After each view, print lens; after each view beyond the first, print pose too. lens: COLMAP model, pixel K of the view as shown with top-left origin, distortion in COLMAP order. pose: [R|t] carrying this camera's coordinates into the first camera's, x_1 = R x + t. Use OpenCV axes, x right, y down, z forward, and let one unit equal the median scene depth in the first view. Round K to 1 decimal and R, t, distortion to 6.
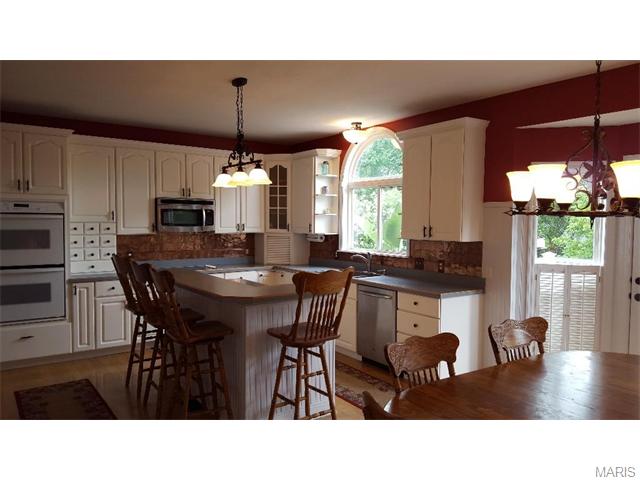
lens RADIAL K [[468.0, 0, 320.0], [0, 468.0, 240.0], [0, 0, 1]] dist [0.129731, -0.199054]
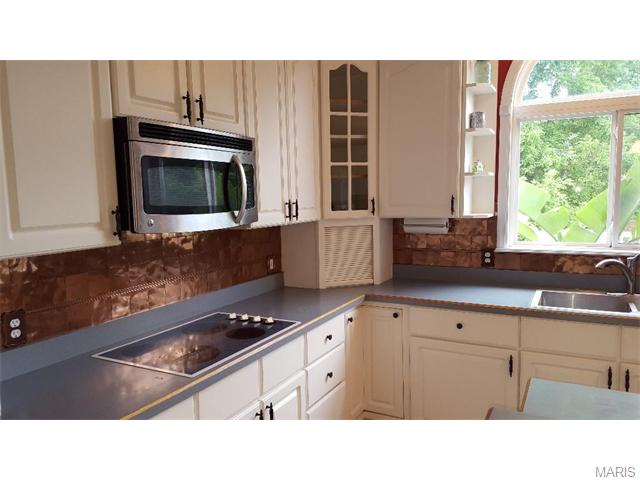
lens RADIAL K [[468.0, 0, 320.0], [0, 468.0, 240.0], [0, 0, 1]] dist [0.129731, -0.199054]
pose [[0.893705, -0.067964, 0.443478, -0.368292], [0.046309, 0.997154, 0.059495, -0.026743], [-0.446259, -0.032634, 0.894308, 0.689859]]
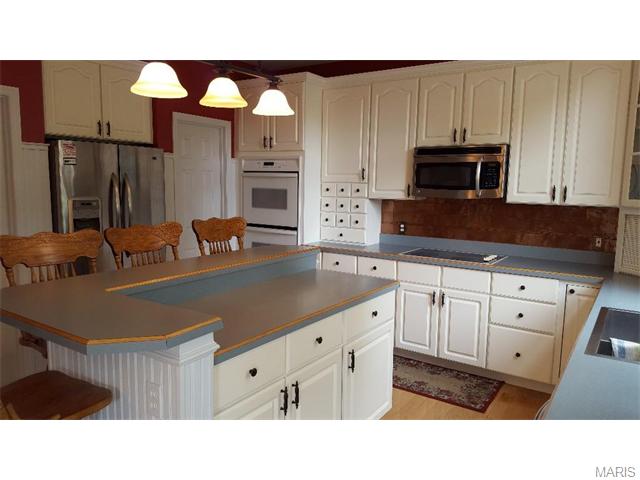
lens RADIAL K [[468.0, 0, 320.0], [0, 468.0, 240.0], [0, 0, 1]] dist [0.129731, -0.199054]
pose [[0.337384, 0.114568, -0.934370, 0.273094], [-0.054819, 0.993273, 0.101996, -0.016953], [0.939770, 0.016810, 0.341395, 0.633310]]
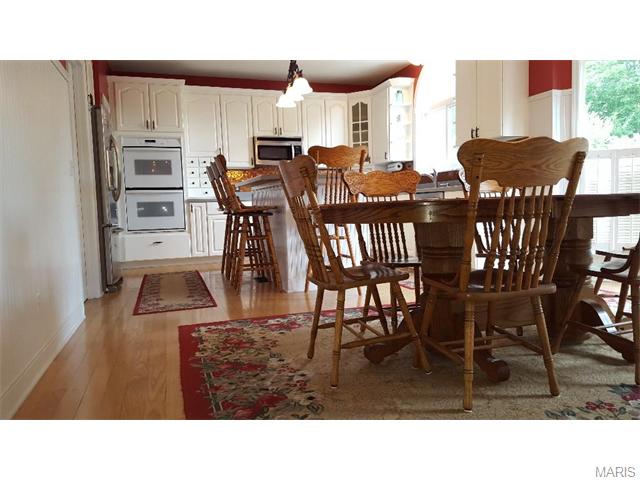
lens RADIAL K [[468.0, 0, 320.0], [0, 468.0, 240.0], [0, 0, 1]] dist [0.129731, -0.199054]
pose [[0.951056, -0.013765, -0.308713, 0.176887], [0.023670, 0.999317, 0.028362, 0.141725], [0.308112, -0.034281, 0.950732, -0.085428]]
